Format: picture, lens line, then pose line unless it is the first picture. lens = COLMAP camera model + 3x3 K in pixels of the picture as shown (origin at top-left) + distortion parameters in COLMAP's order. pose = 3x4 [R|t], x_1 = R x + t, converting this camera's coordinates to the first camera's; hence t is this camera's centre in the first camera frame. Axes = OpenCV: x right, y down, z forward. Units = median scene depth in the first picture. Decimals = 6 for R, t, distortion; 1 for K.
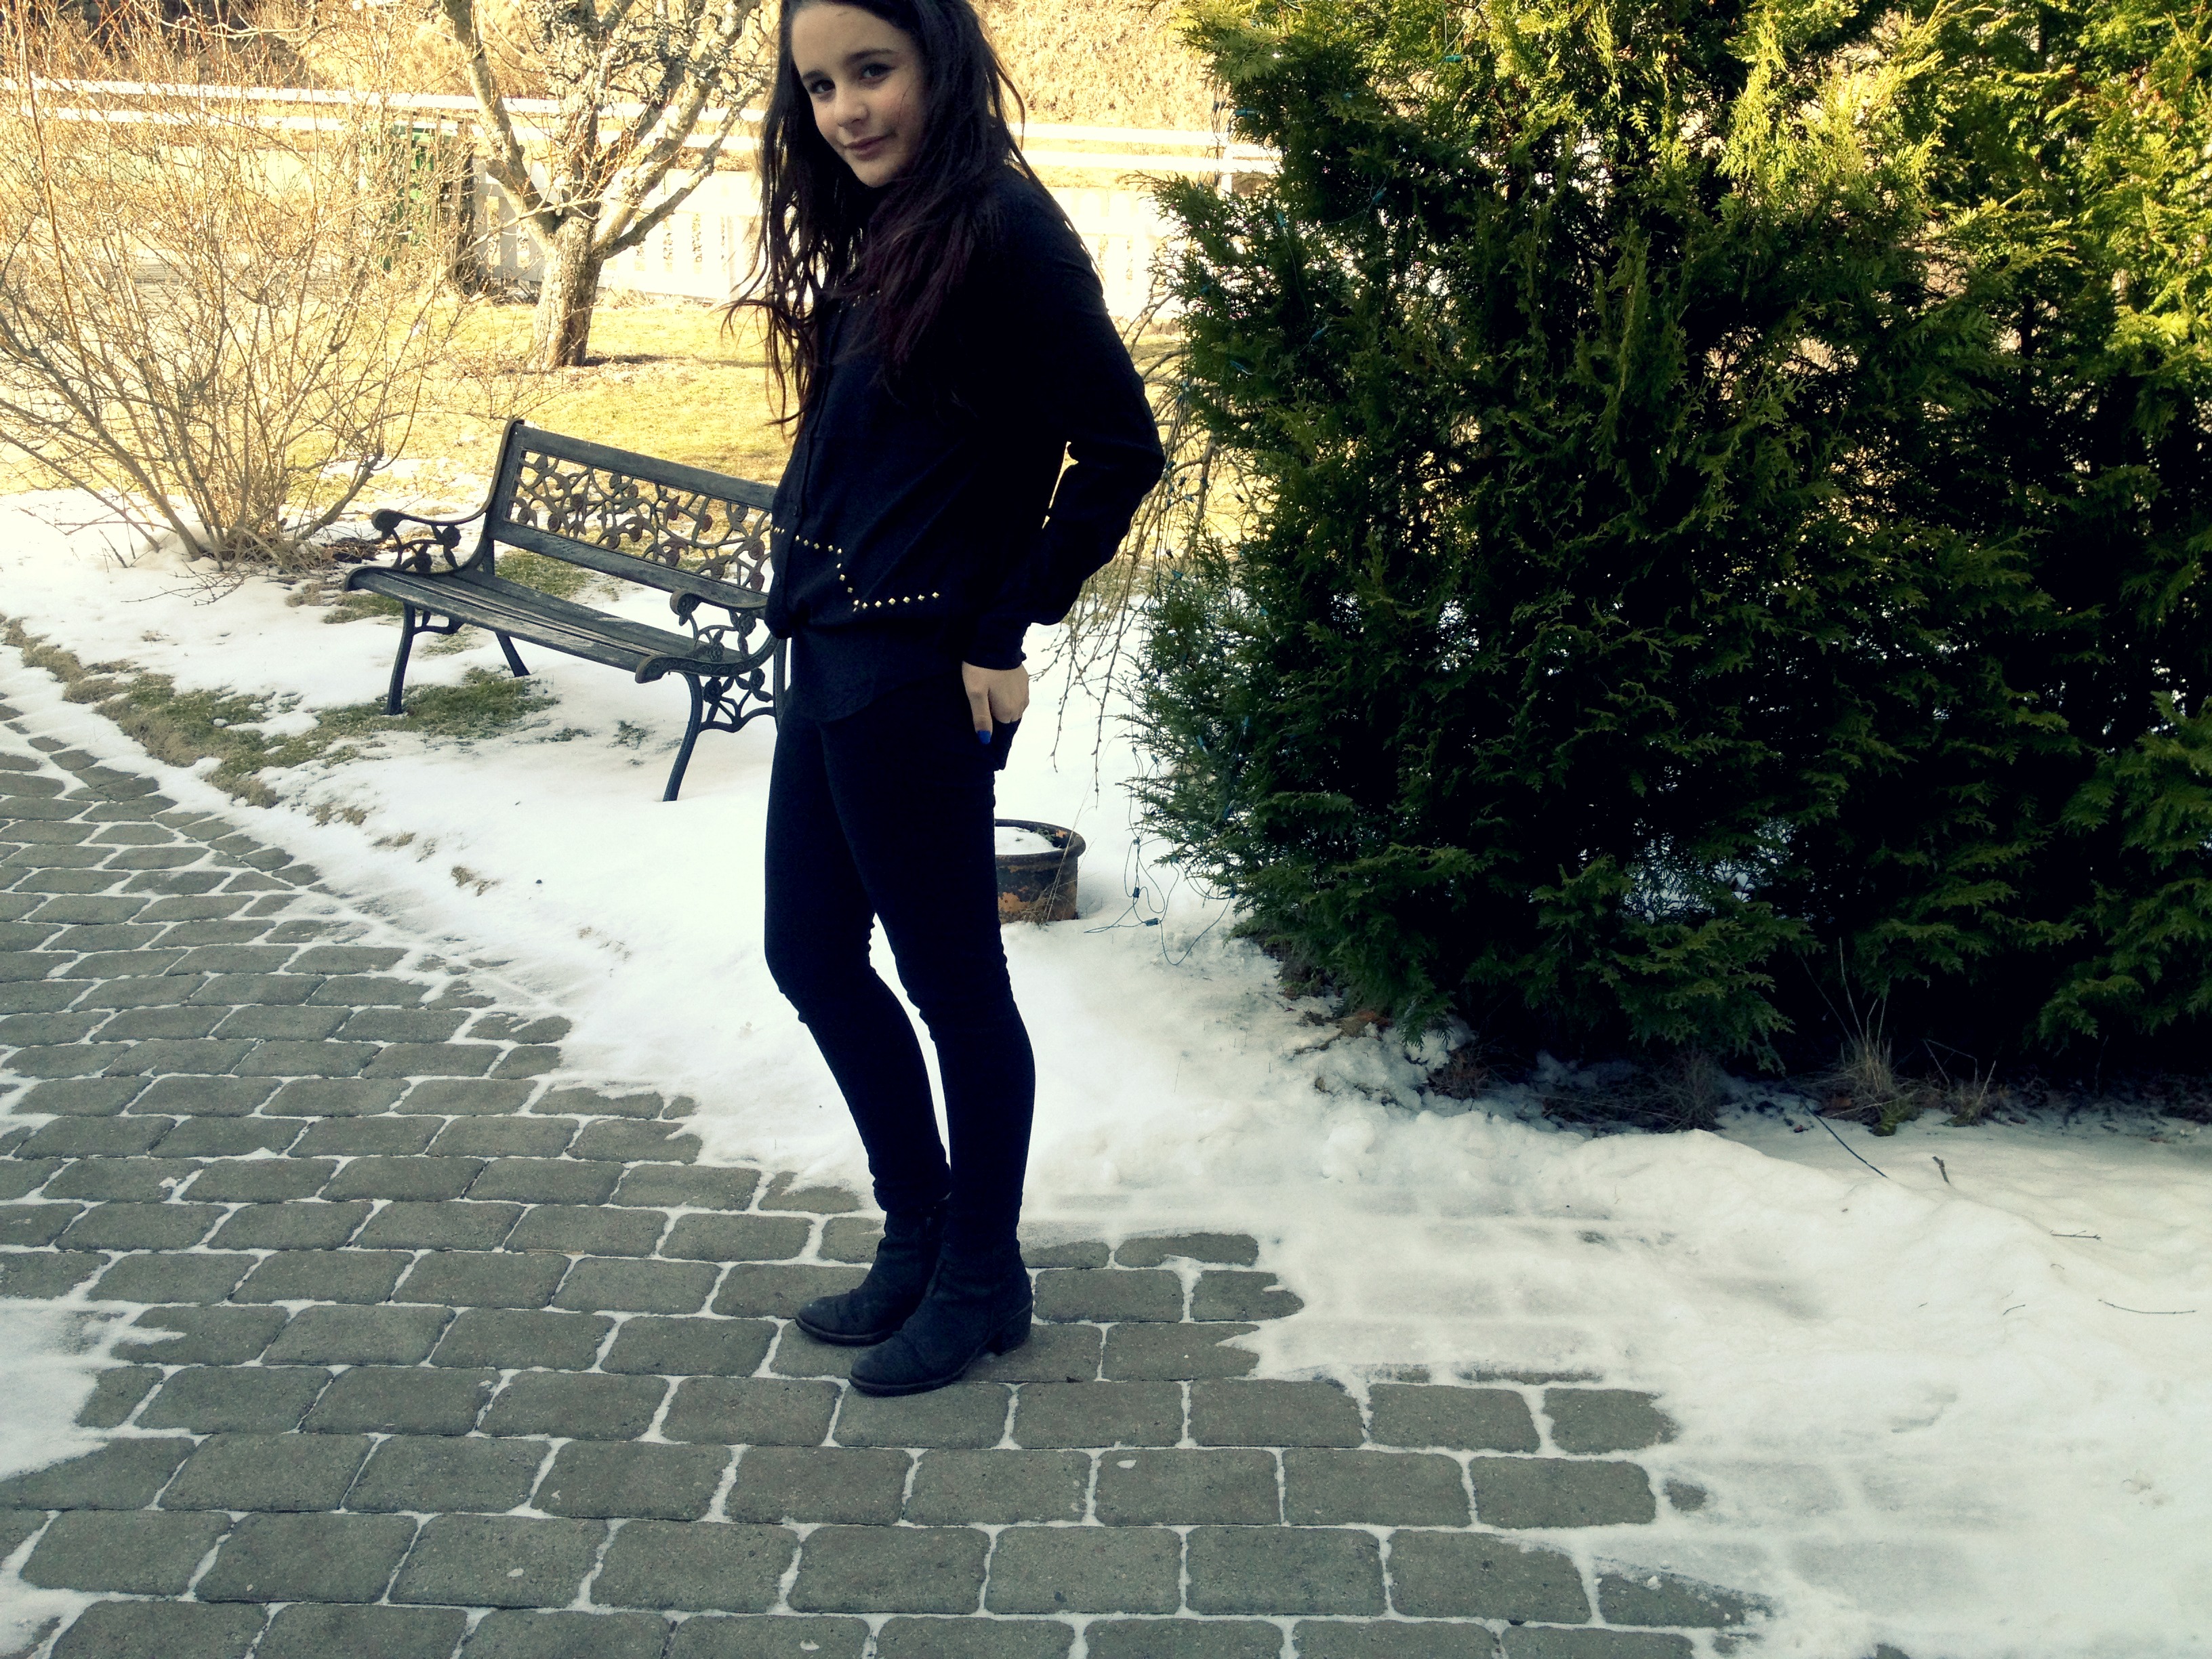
lens RADIAL K [[2244.4, 0, 1106.0], [0, 2244.4, 829.5], [0, 0, 1]] dist [0.164835, -0.441088]
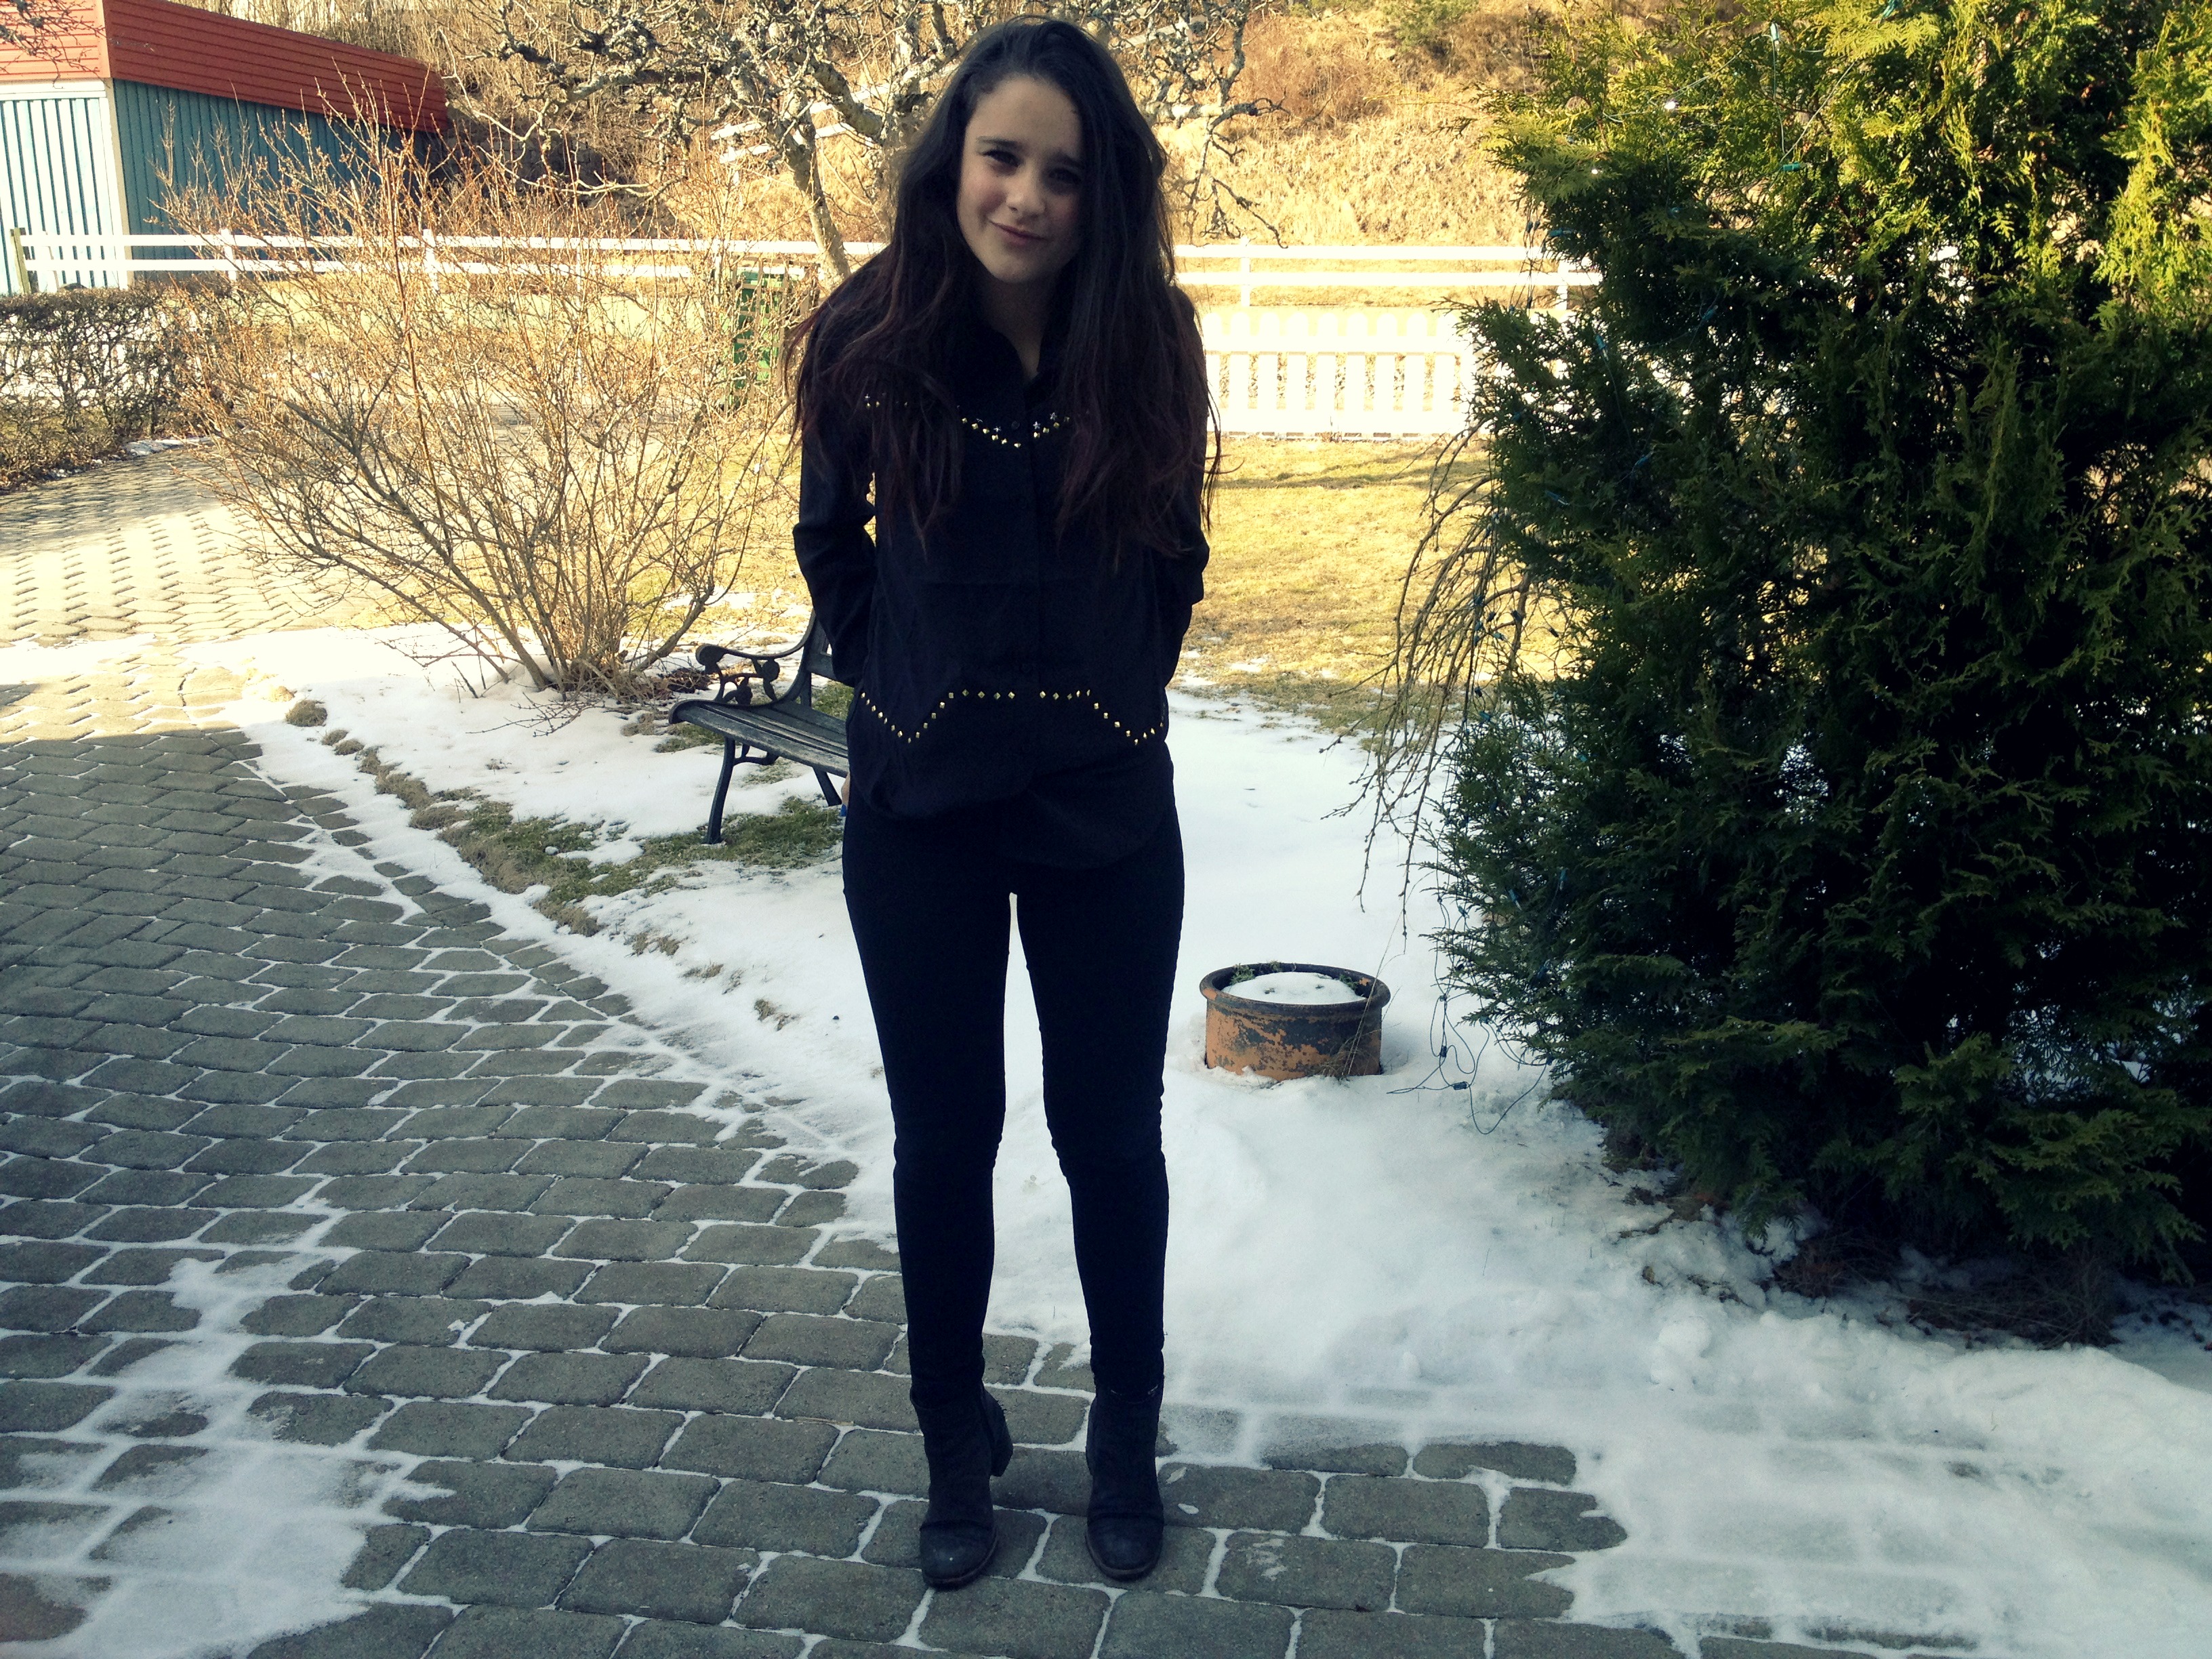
lens RADIAL K [[2225.2, 0, 1058.9], [0, 2225.2, 780.6], [0, 0, 1]] dist [0.161158, -0.372410]
pose [[0.985451, 0.004487, -0.169903, 0.014864], [-0.016039, 0.997645, -0.066683, -0.020910], [0.169204, 0.068438, 0.983202, 0.055080]]
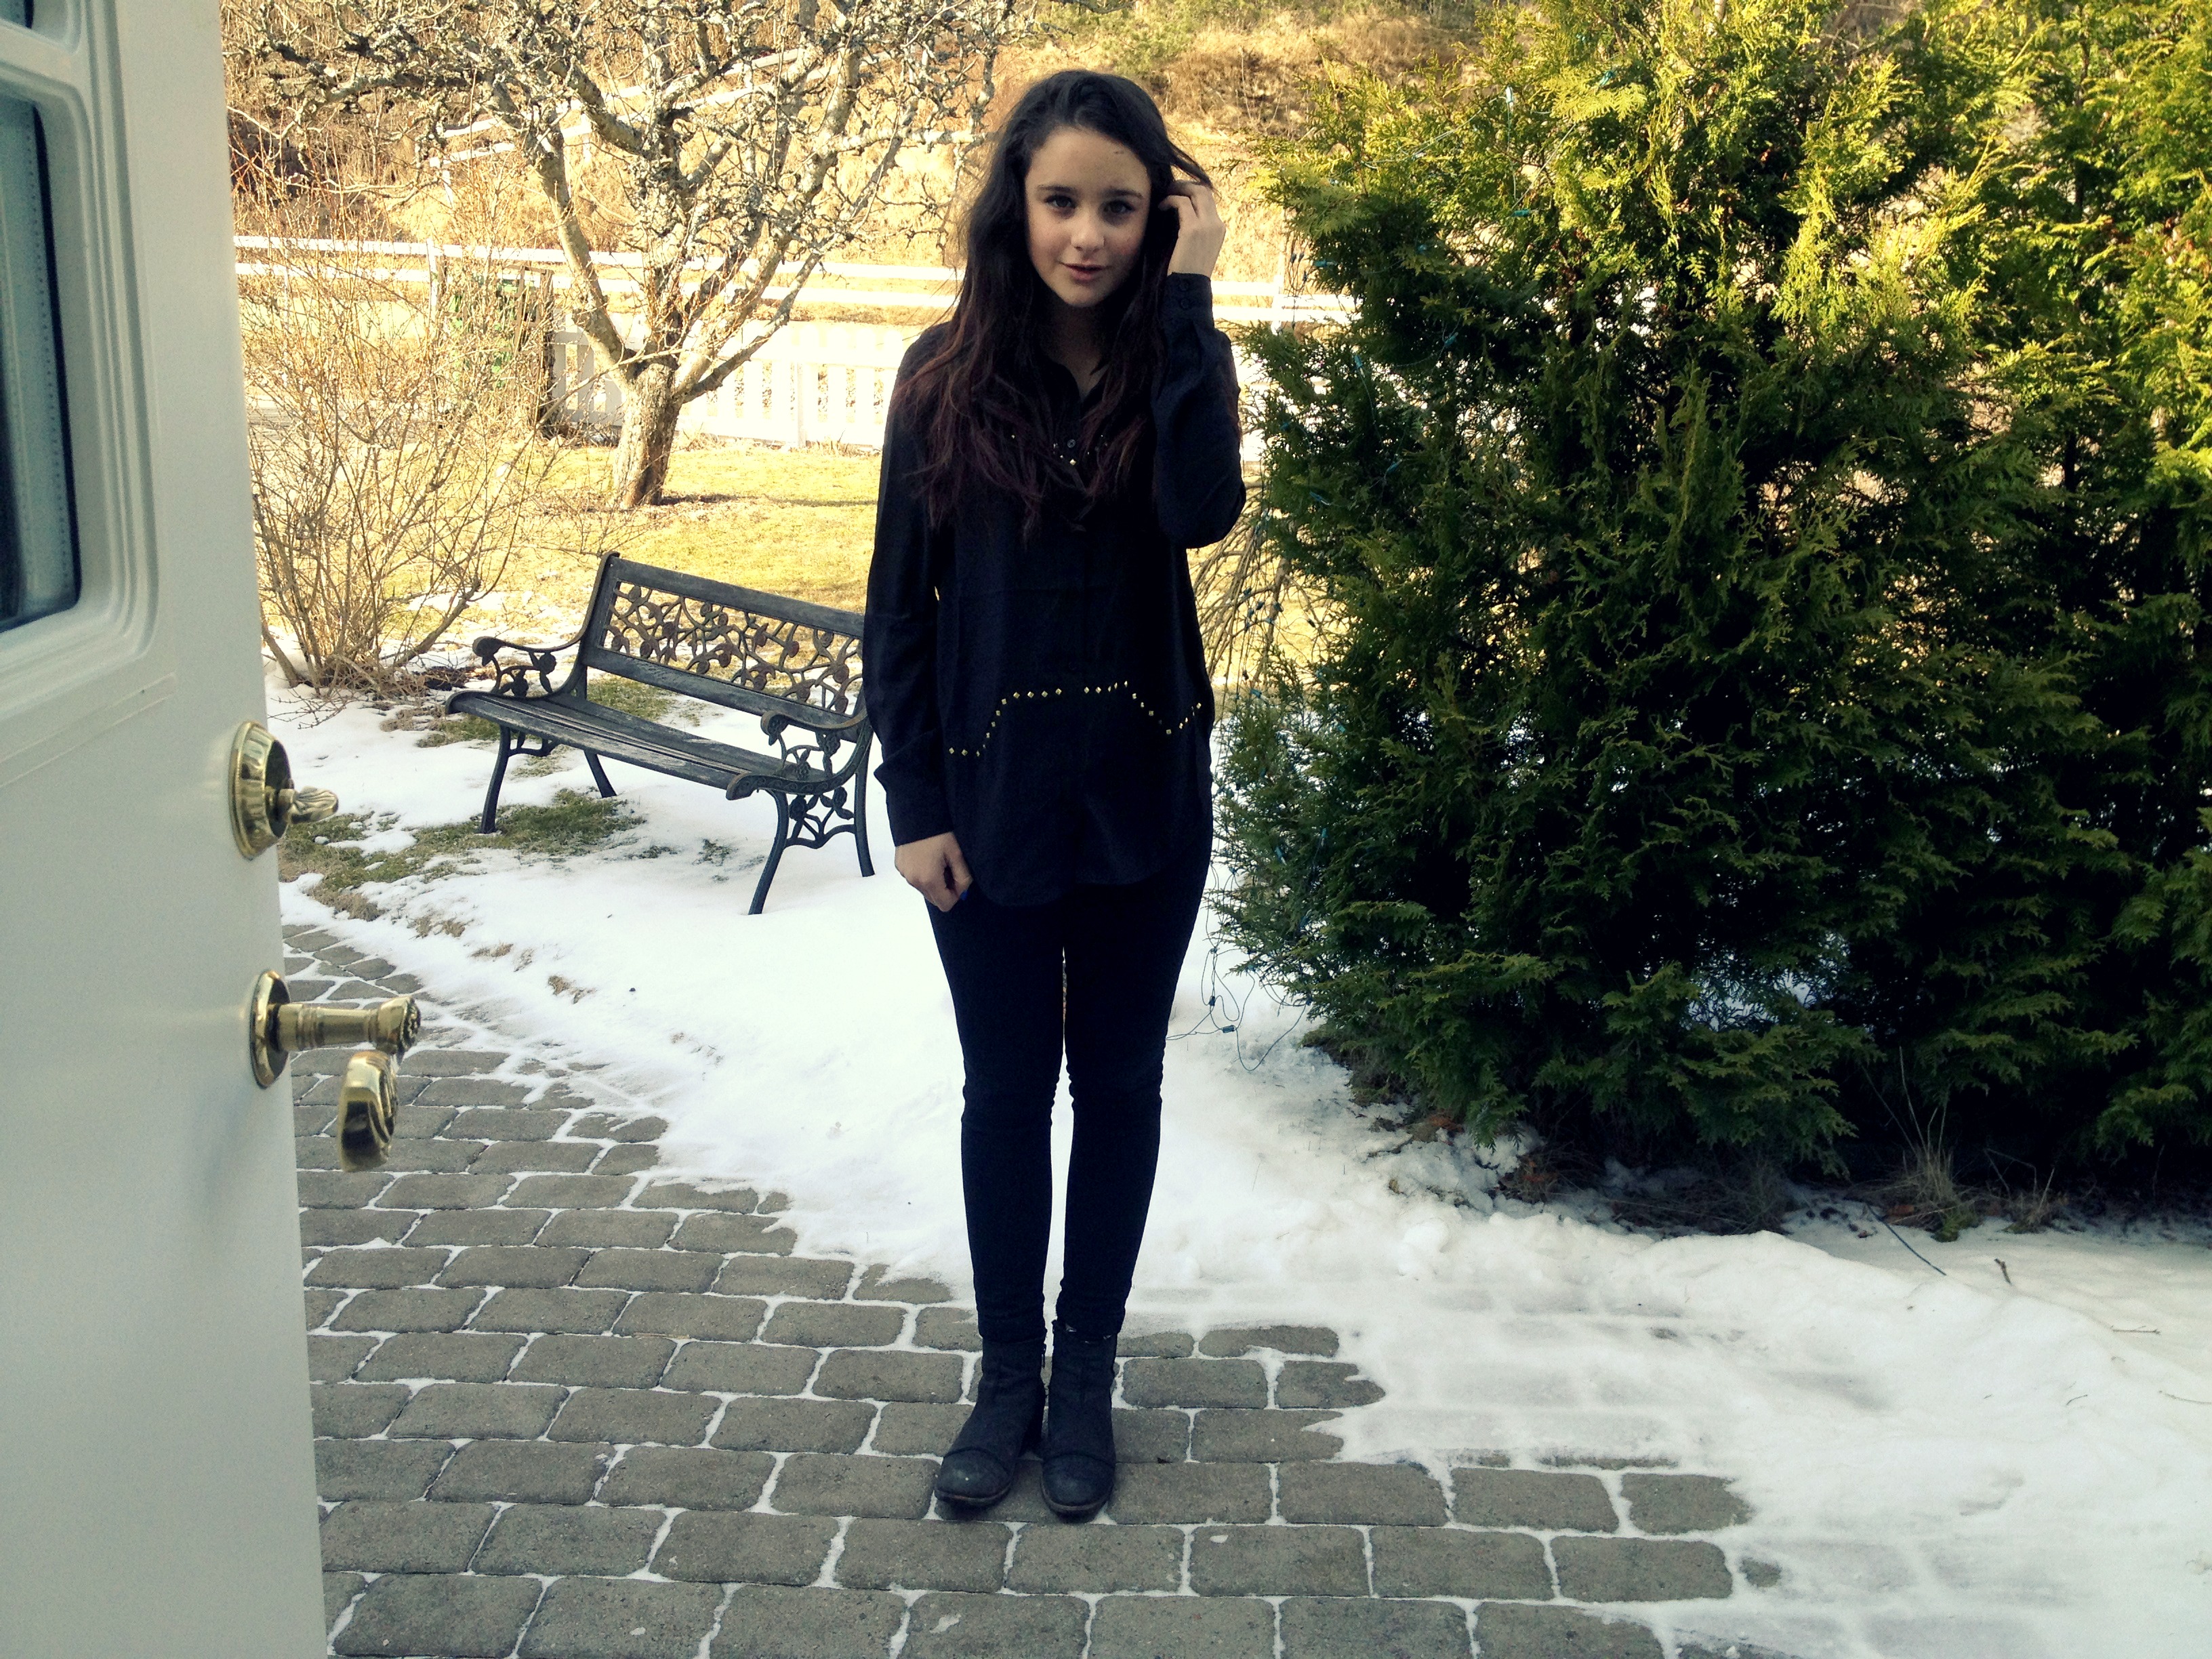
lens RADIAL K [[2266.0, 0, 1082.6], [0, 2266.0, 823.5], [0, 0, 1]] dist [0.159419, -0.439370]
pose [[0.999675, 0.004446, -0.025121, -0.022014], [-0.006080, 0.997845, -0.065331, 0.017159], [0.024776, 0.065463, 0.997547, -0.054199]]
